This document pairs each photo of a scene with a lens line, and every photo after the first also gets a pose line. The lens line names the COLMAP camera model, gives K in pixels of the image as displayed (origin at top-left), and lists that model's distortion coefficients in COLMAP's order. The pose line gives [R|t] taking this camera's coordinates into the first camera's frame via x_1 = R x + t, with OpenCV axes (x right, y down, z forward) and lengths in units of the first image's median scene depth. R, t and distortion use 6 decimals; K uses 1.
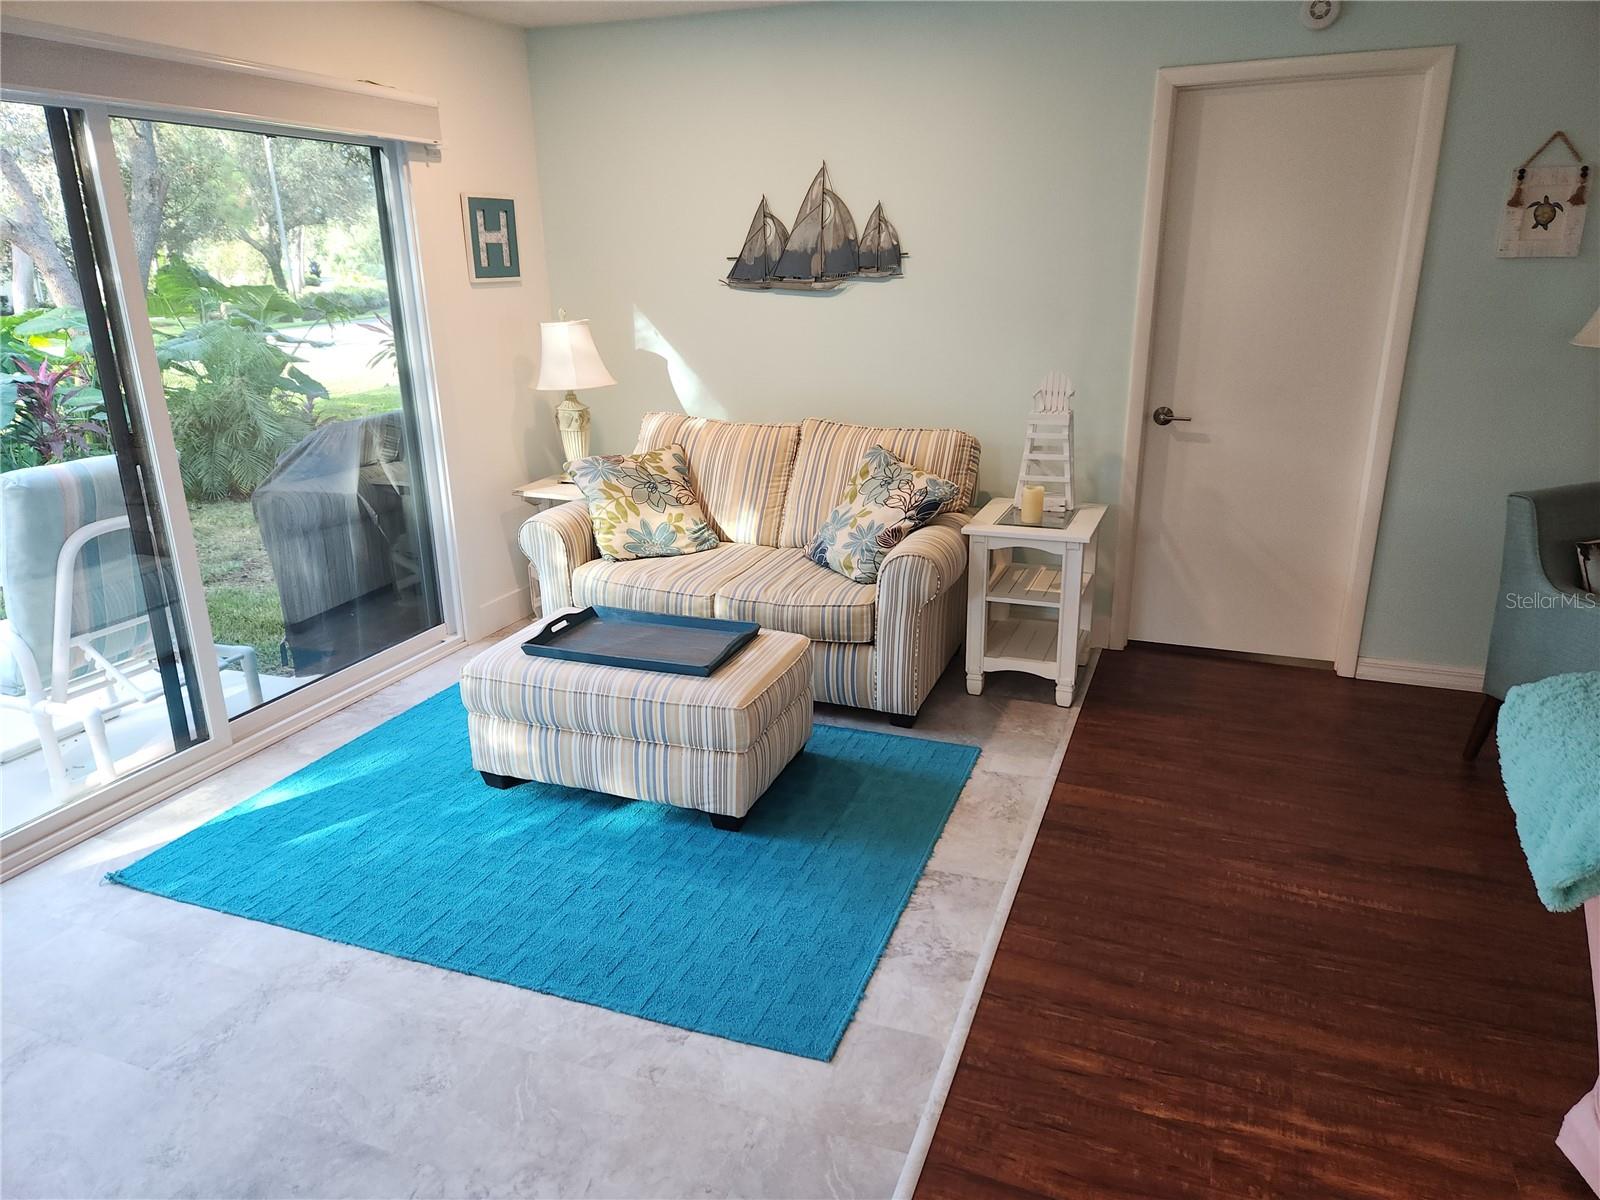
lens RADIAL K [[1083.5, 0, 794.9], [0, 1083.5, 598.2], [0, 0, 1]] dist [0.087112, -0.067787]
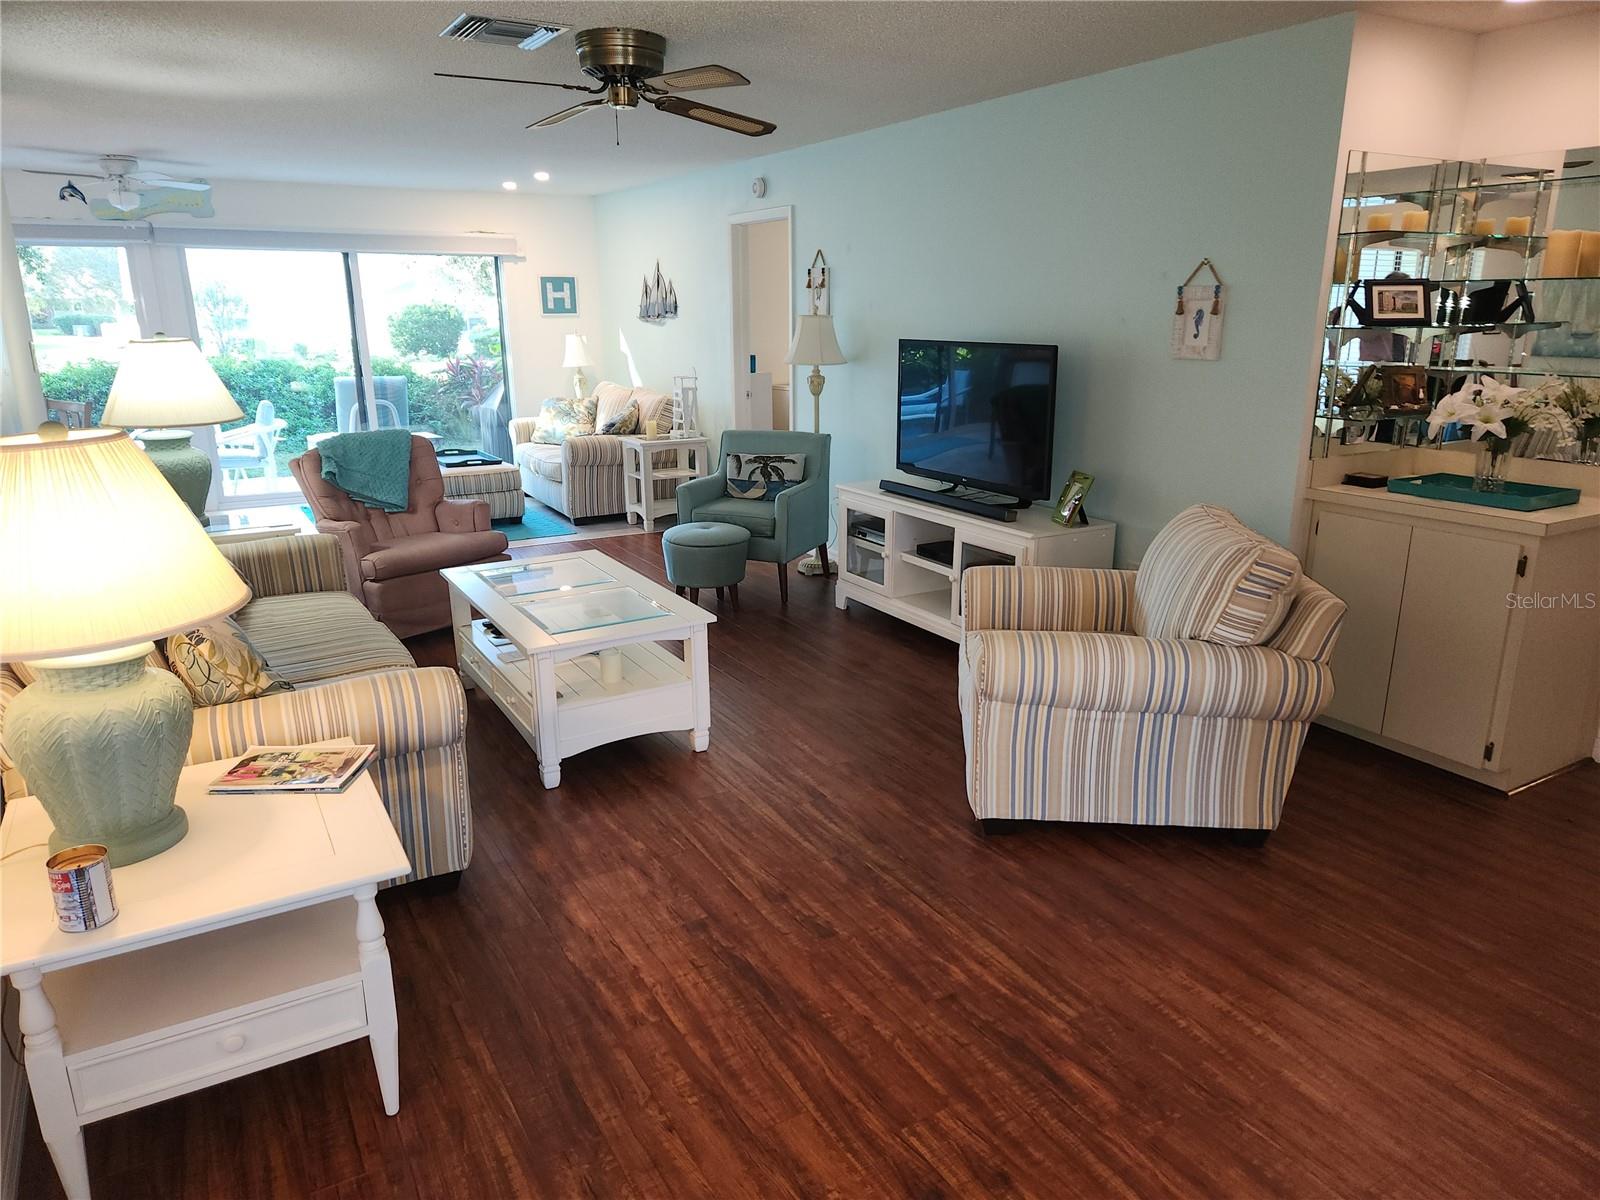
lens RADIAL K [[1083.5, 0, 794.9], [0, 1083.5, 598.2], [0, 0, 1]] dist [0.087112, -0.067787]
pose [[0.788960, 0.170061, -0.590442, 1.451781], [-0.188380, 0.981606, 0.031008, 0.095673], [0.584855, 0.086763, 0.806484, -0.388857]]
